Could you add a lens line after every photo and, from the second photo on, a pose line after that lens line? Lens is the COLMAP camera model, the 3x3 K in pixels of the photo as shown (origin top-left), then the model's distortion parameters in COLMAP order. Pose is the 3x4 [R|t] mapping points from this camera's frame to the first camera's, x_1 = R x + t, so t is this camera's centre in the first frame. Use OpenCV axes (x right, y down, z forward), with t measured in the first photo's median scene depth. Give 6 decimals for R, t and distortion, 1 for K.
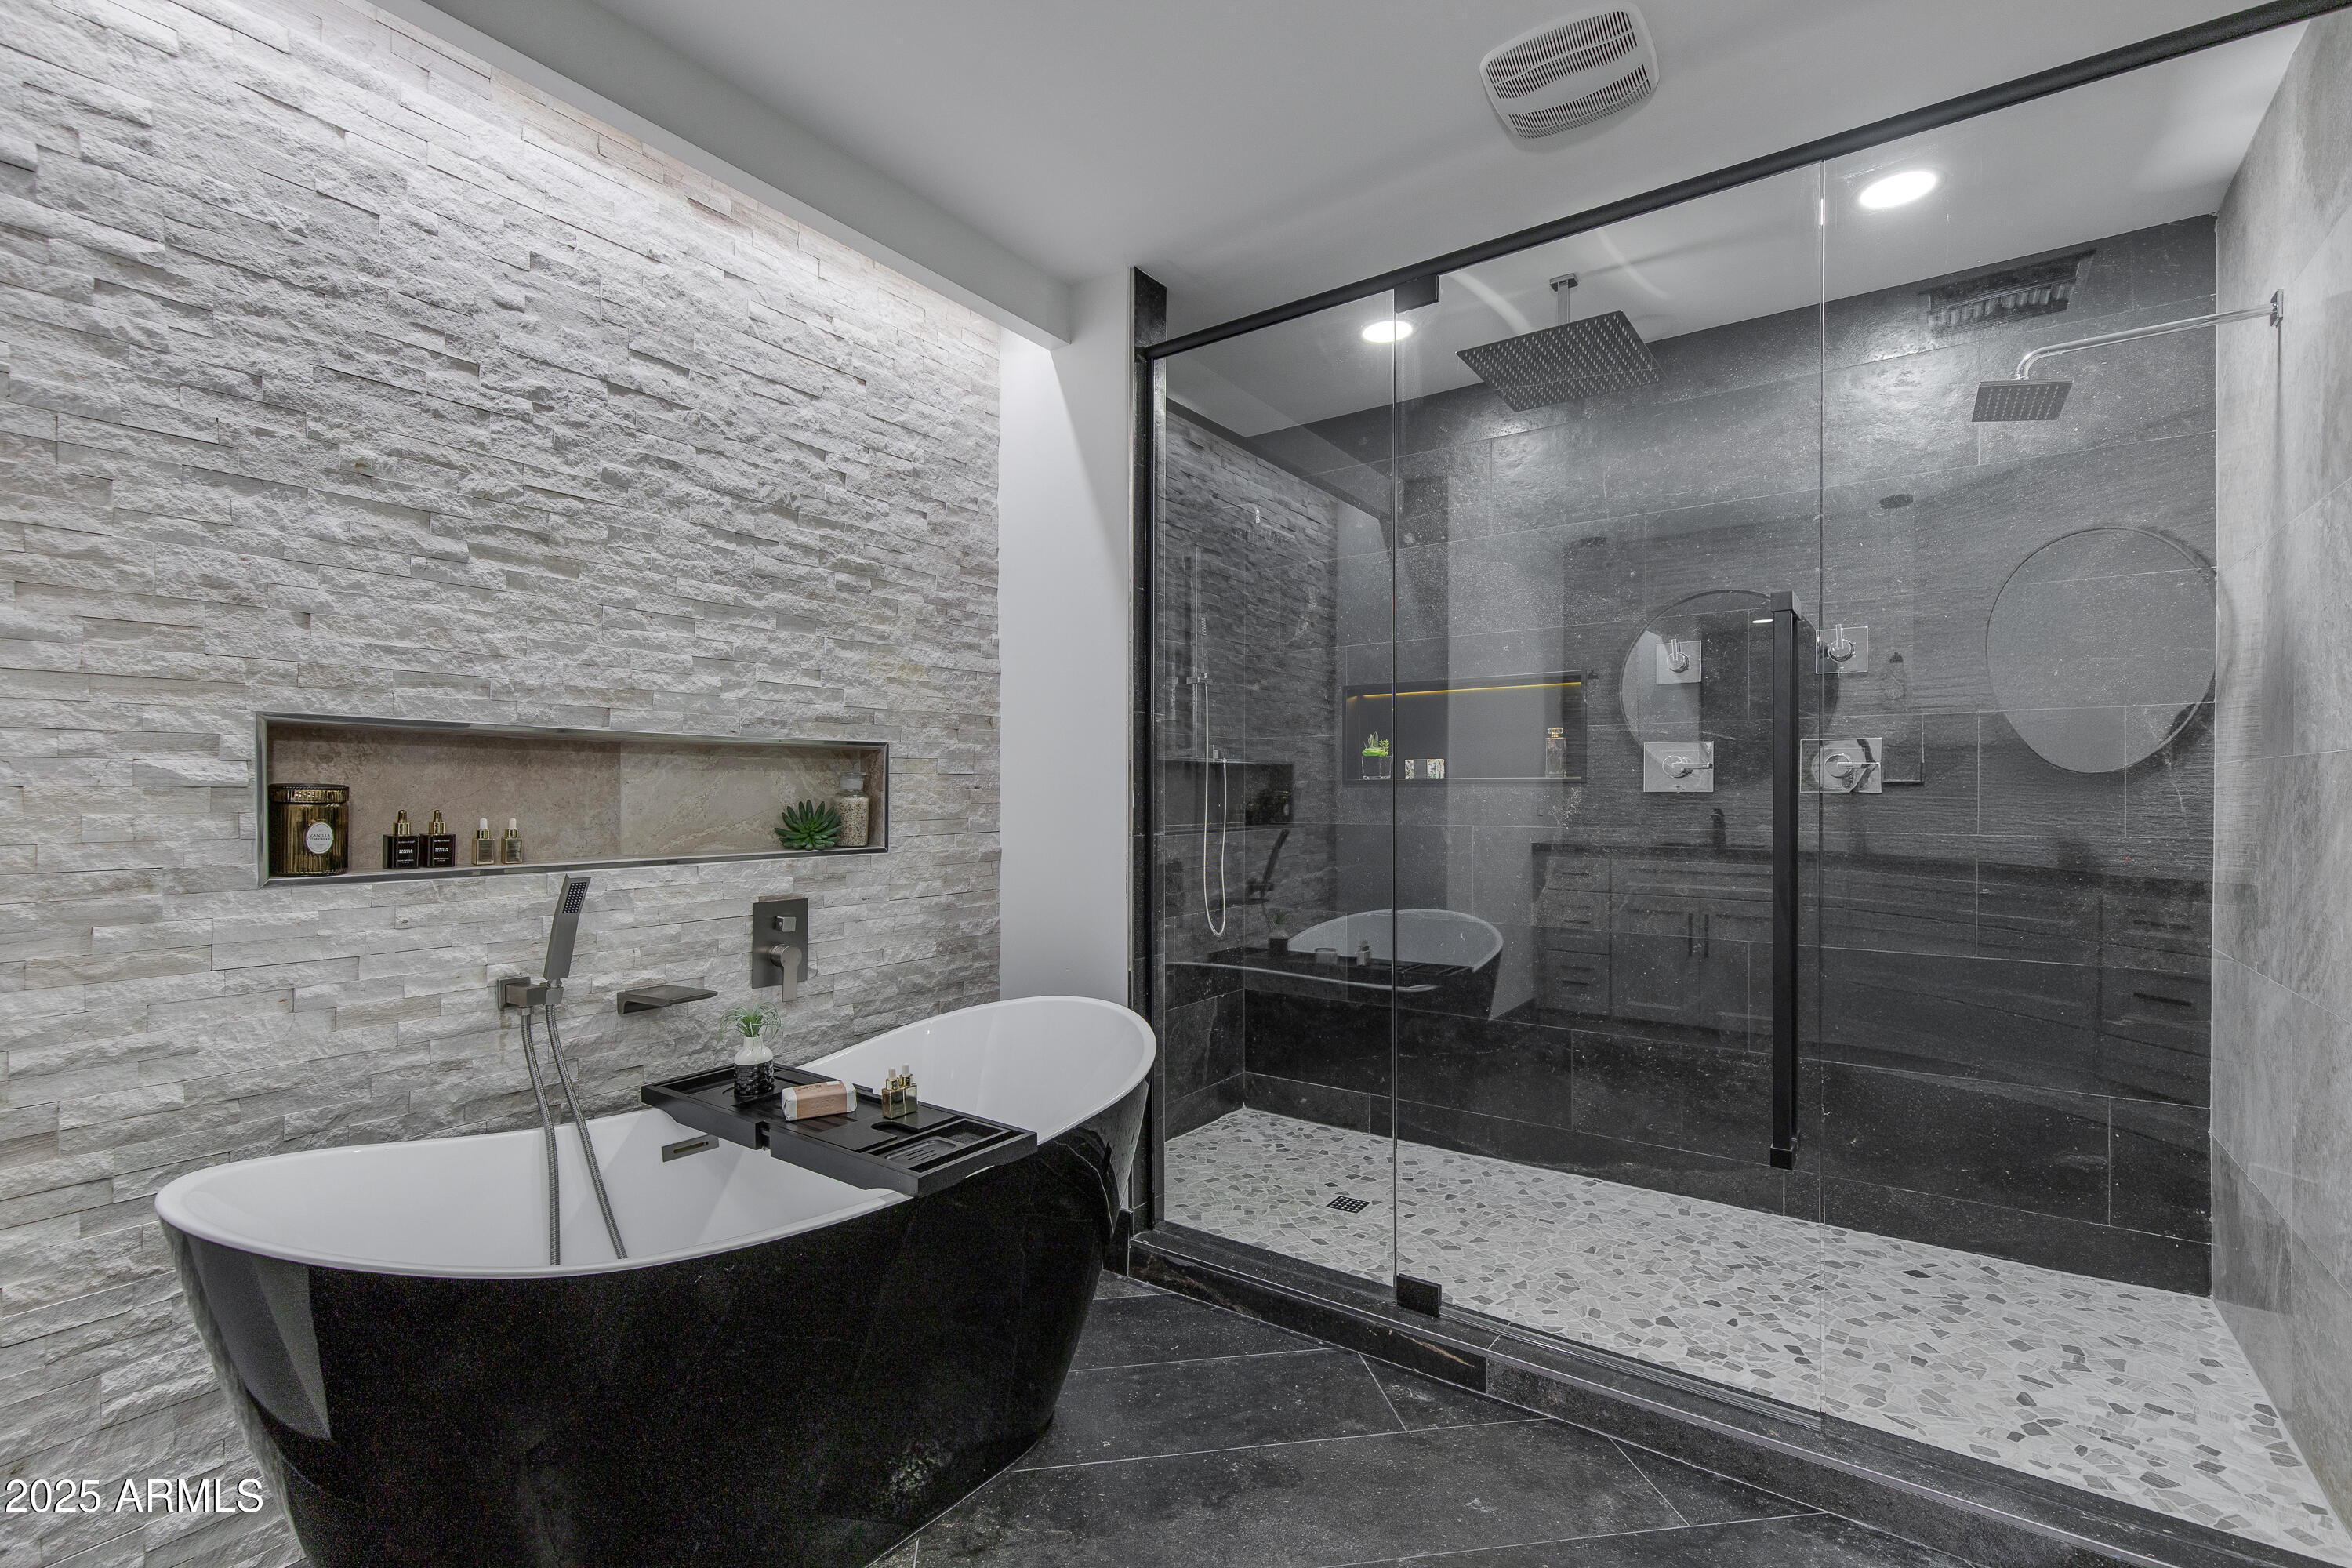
lens RADIAL K [[1054.5, 0, 1200.9], [0, 1054.5, 796.1], [0, 0, 1]] dist [0.001325, -0.000018]
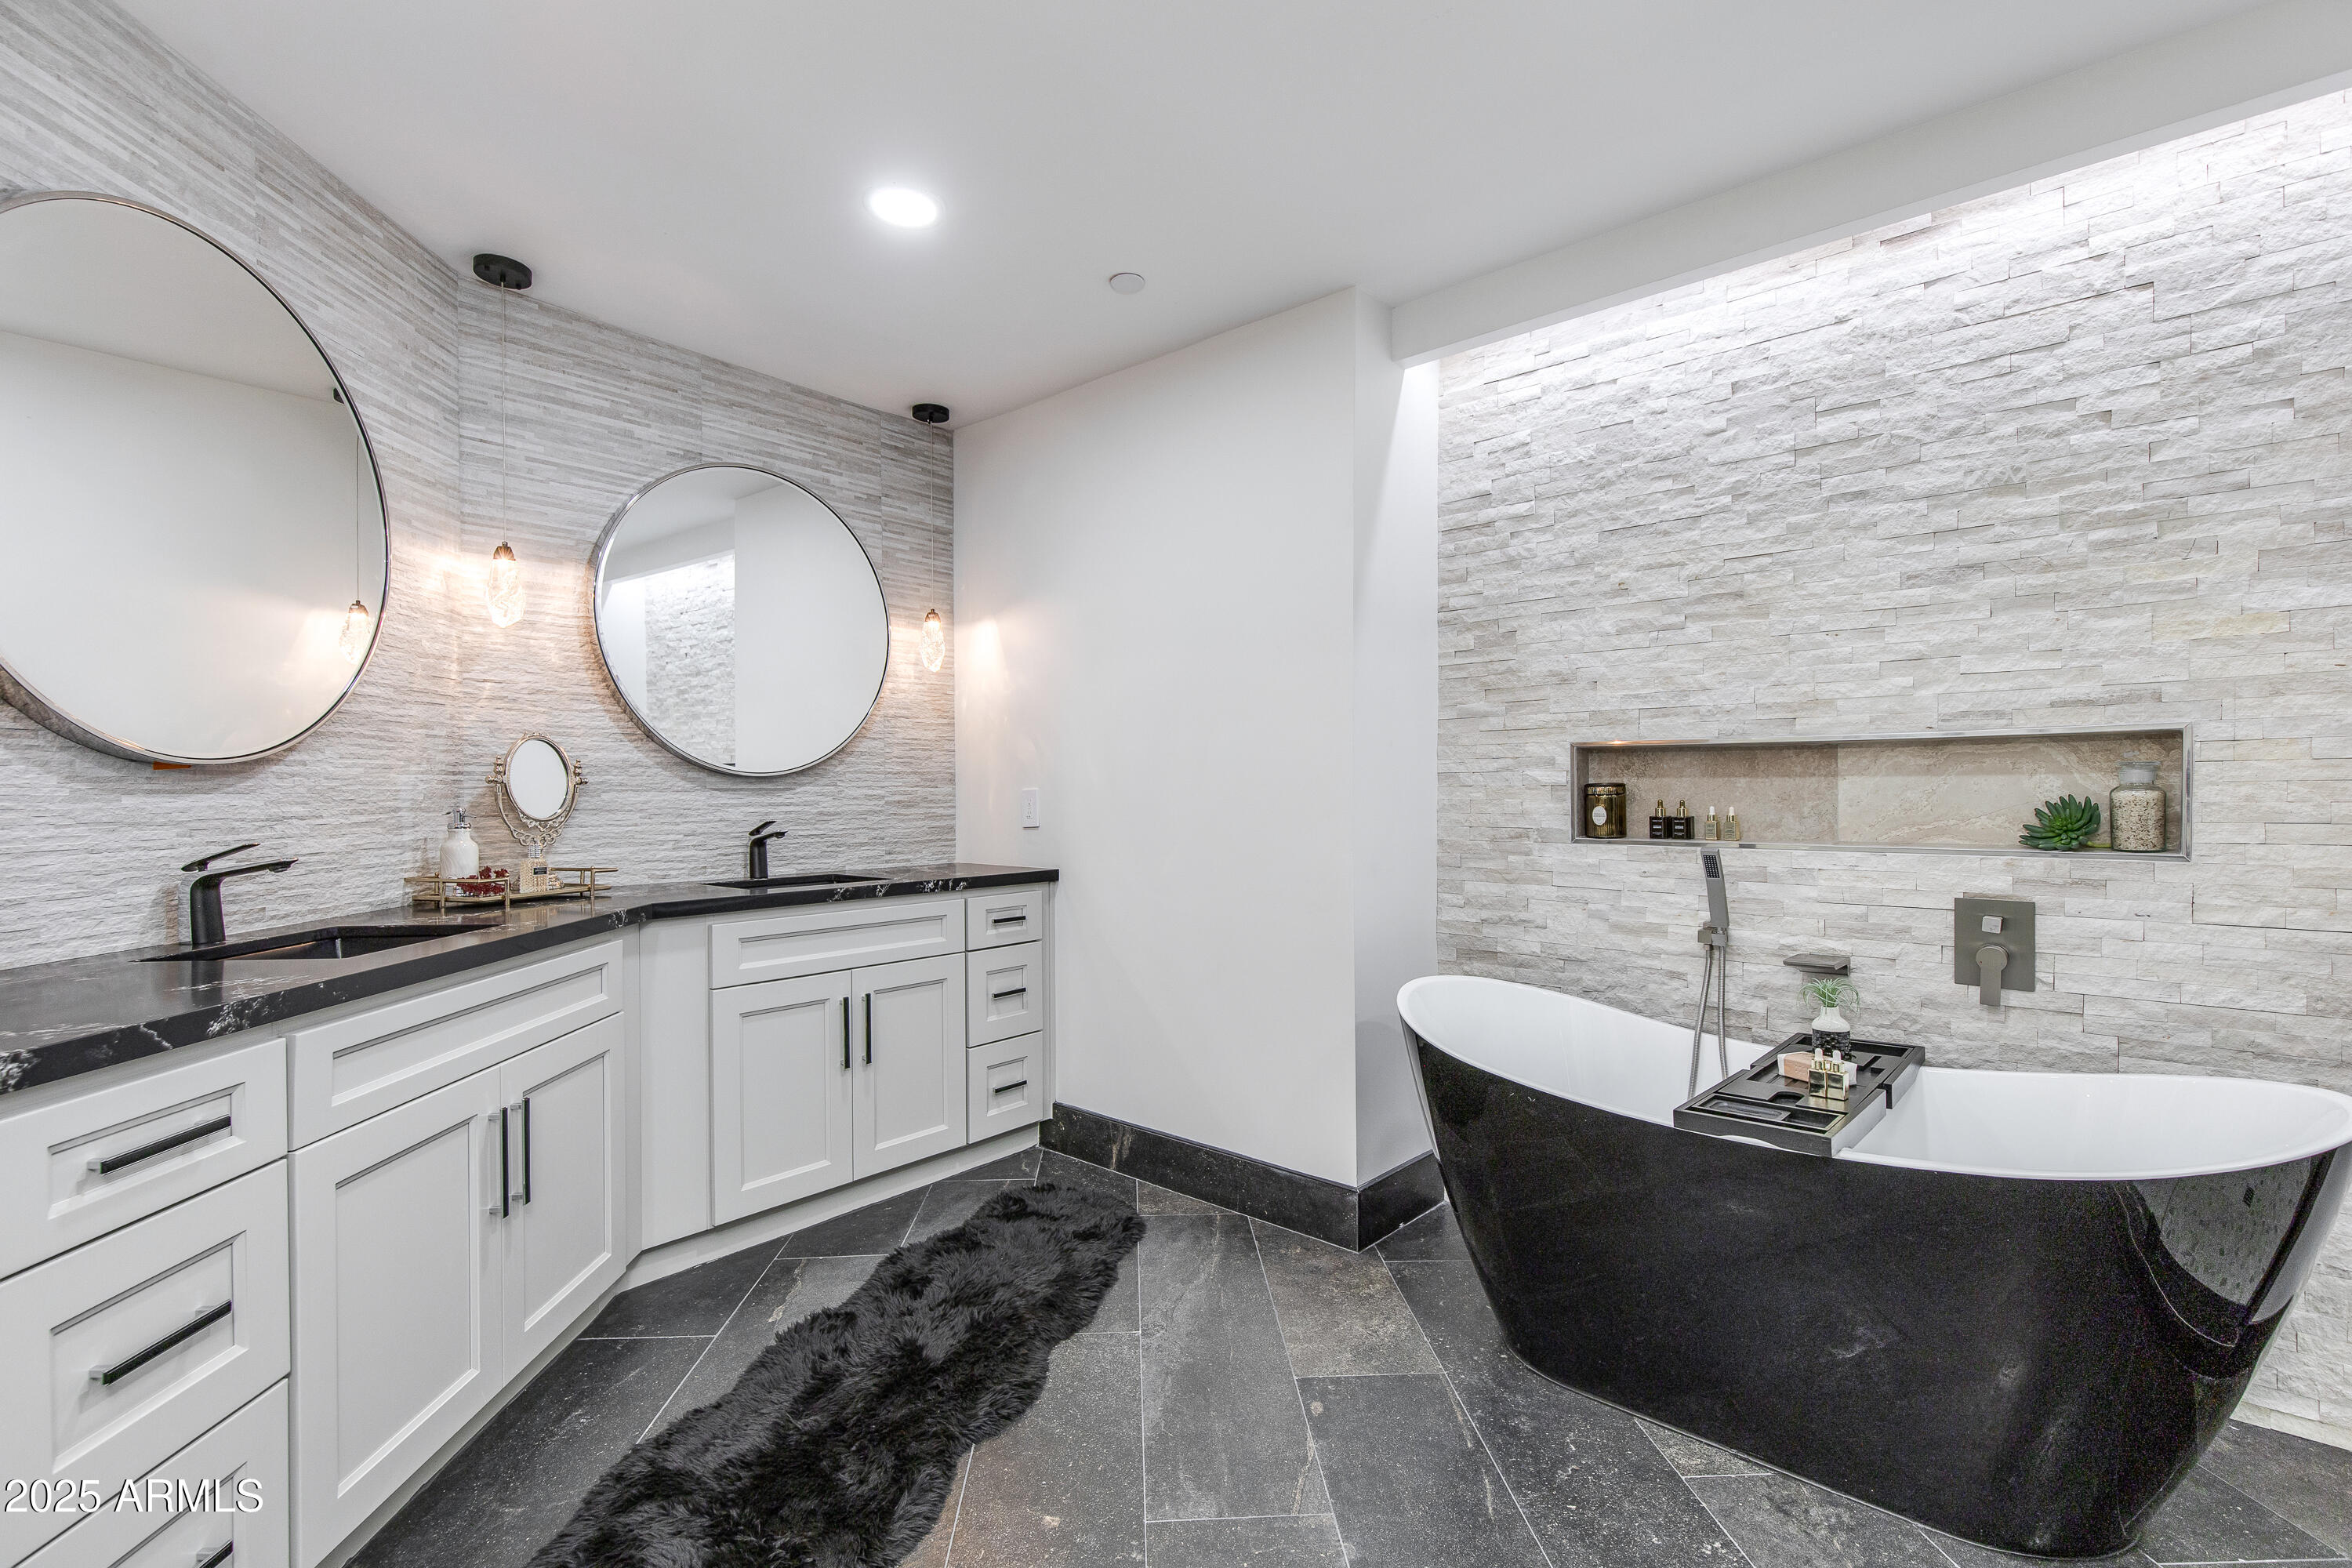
lens RADIAL K [[1054.5, 0, 1200.9], [0, 1054.5, 796.1], [0, 0, 1]] dist [0.001325, -0.000018]
pose [[-0.101406, 0.003326, -0.994840, 0.719820], [-0.000912, 0.999994, 0.003436, 0.003207], [0.994845, 0.001255, -0.101402, 0.441047]]
